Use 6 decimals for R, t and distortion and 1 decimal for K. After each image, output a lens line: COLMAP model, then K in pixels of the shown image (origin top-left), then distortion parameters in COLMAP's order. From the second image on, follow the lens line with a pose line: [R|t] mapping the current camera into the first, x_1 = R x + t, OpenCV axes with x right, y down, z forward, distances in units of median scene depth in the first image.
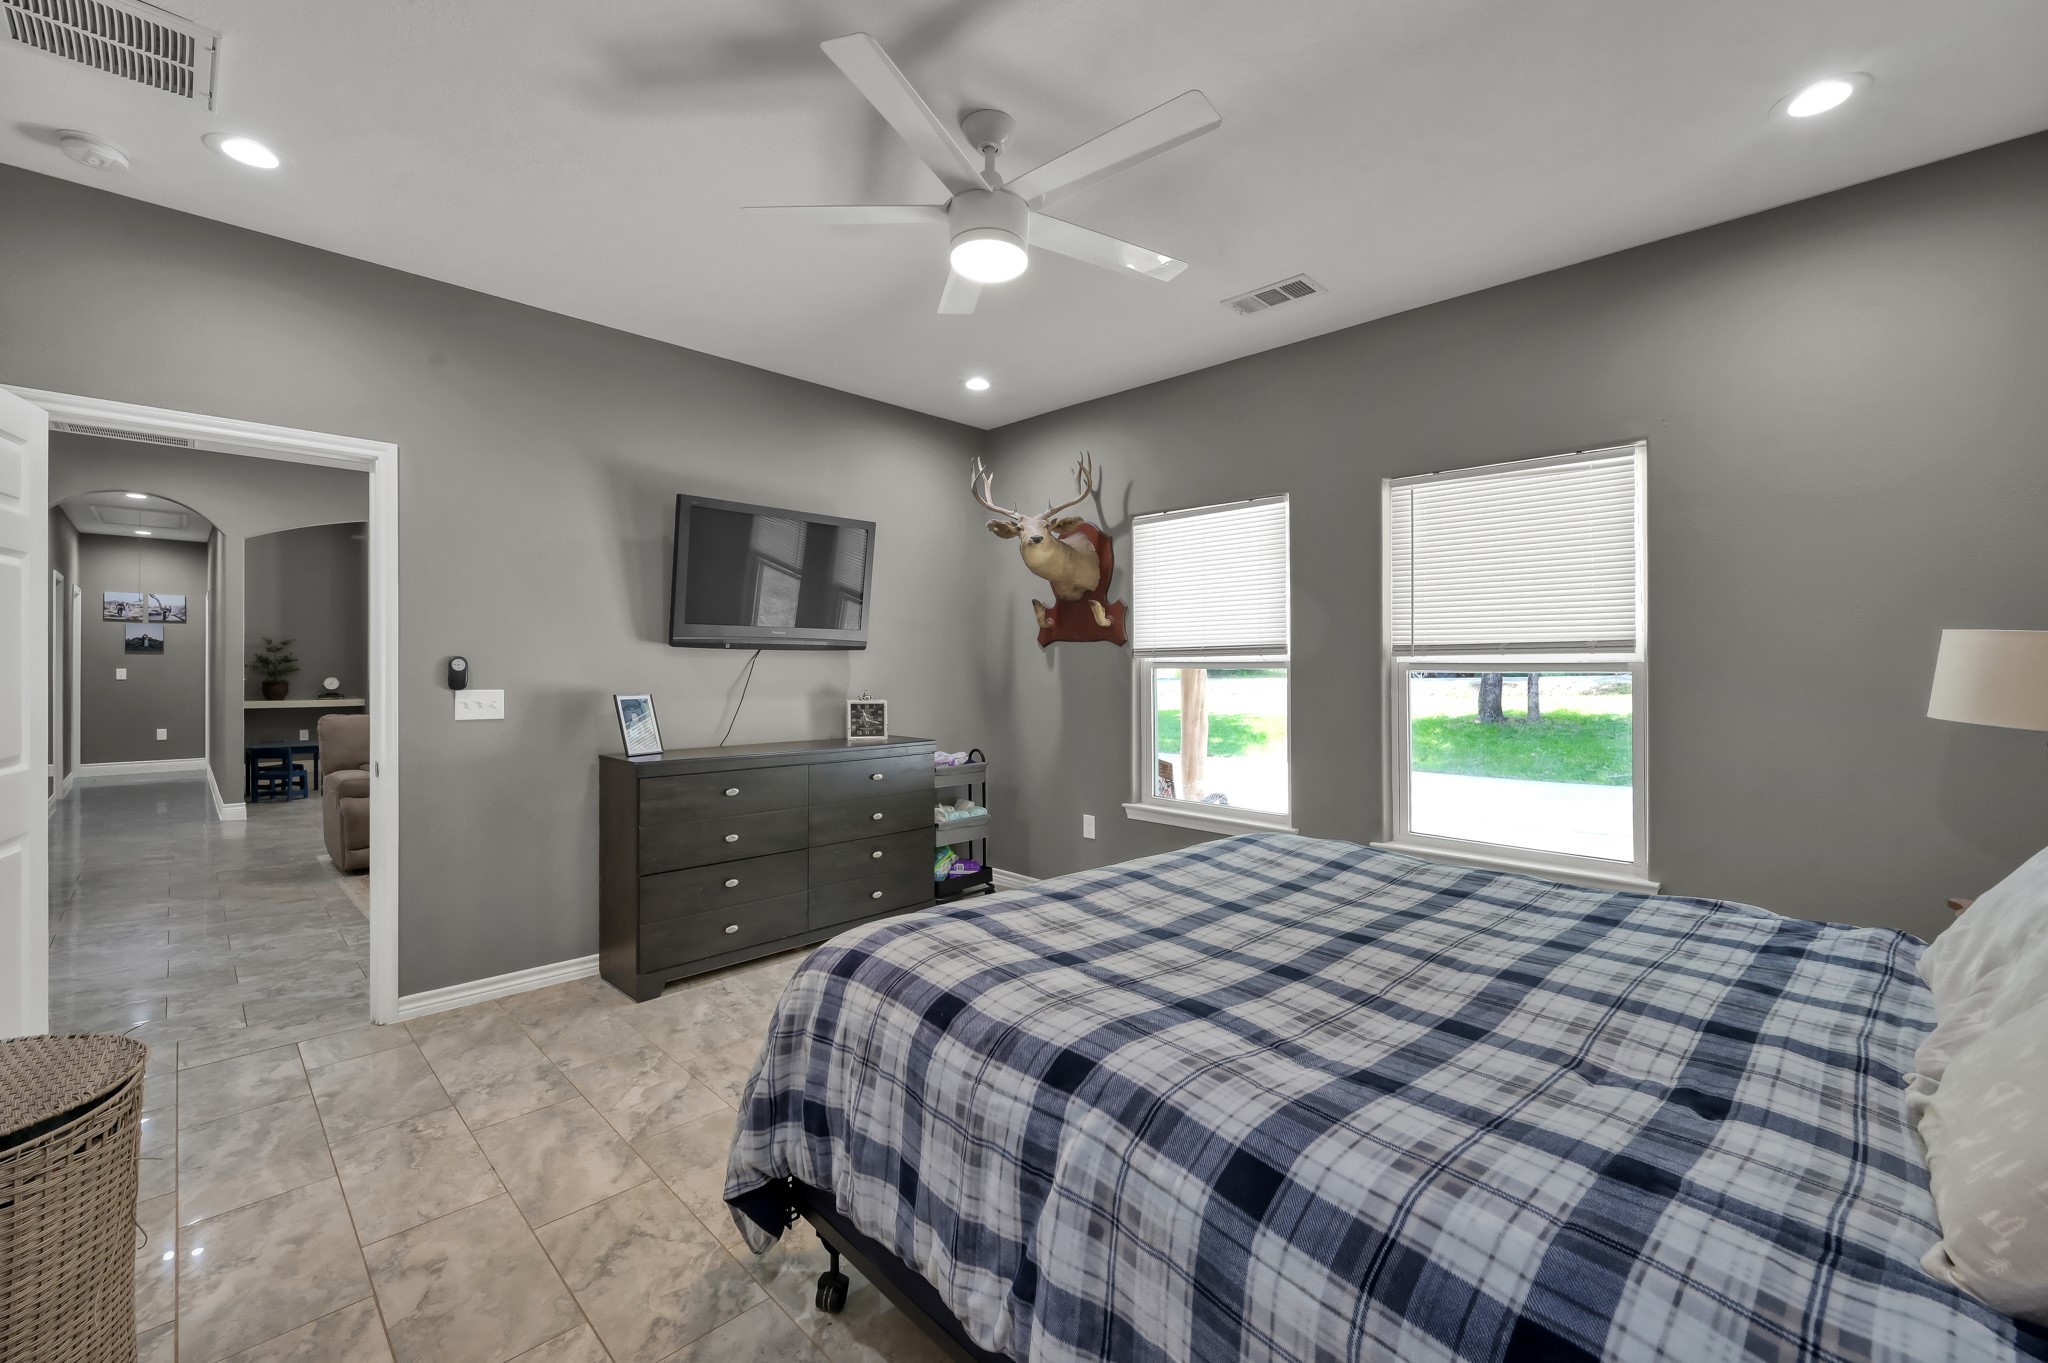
lens RADIAL K [[870.1, 0, 1066.4], [0, 870.1, 669.0], [0, 0, 1]] dist [-0.004381, 0.000127]
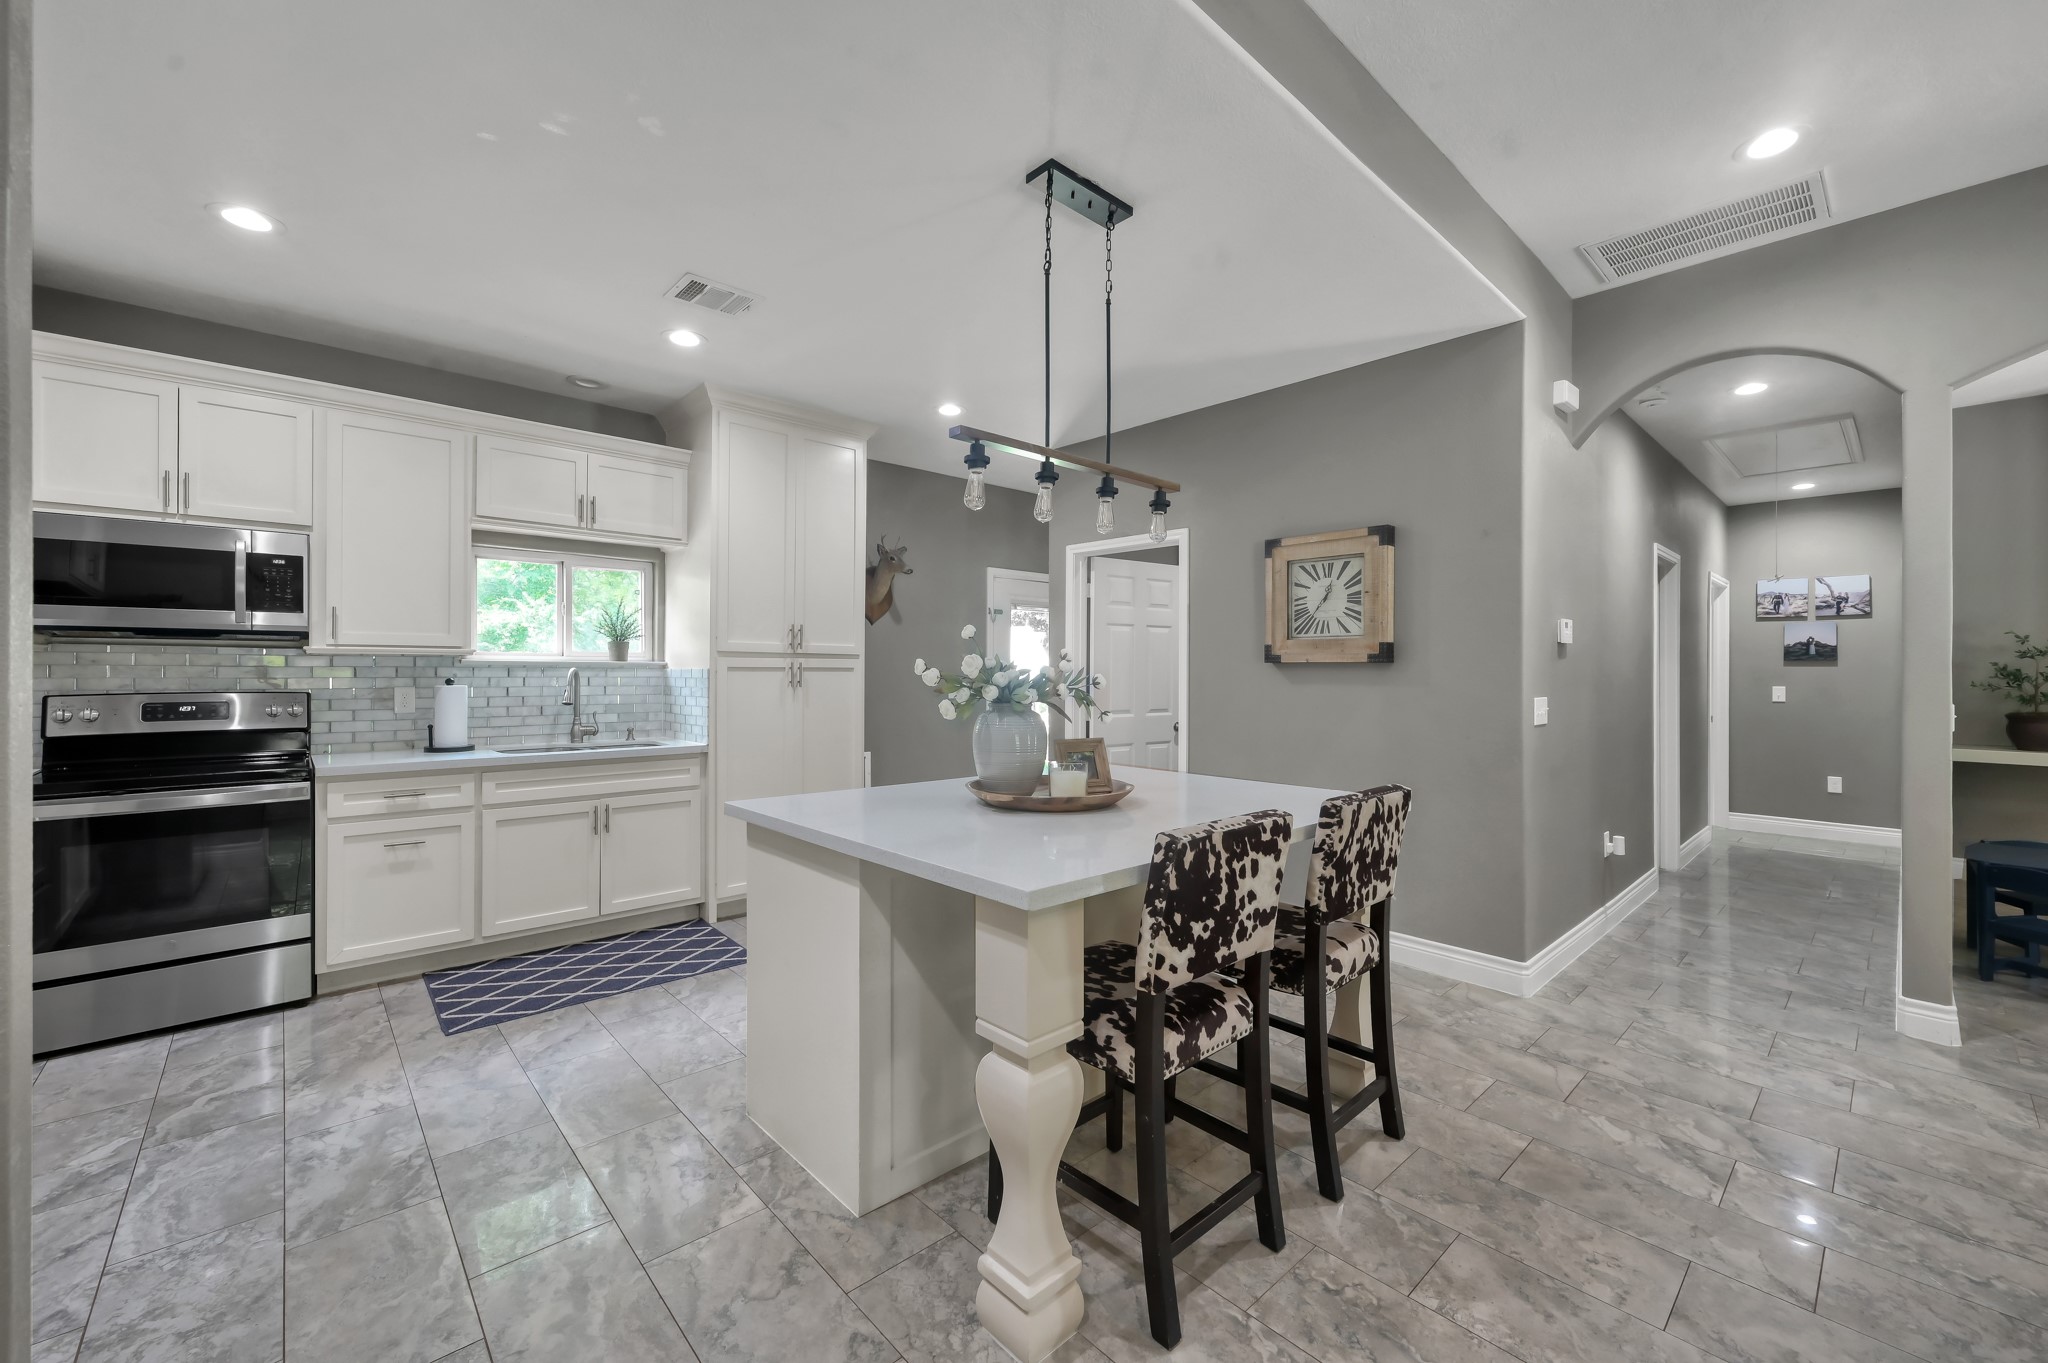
lens RADIAL K [[812.9, 0, 1019.9], [0, 812.9, 666.0], [0, 0, 1]] dist [-0.001661, 0.000063]
pose [[-0.066190, -0.012716, -0.997726, -0.380027], [-0.008456, 0.999890, -0.012182, -0.003547], [0.997771, 0.007630, -0.066290, 0.416982]]
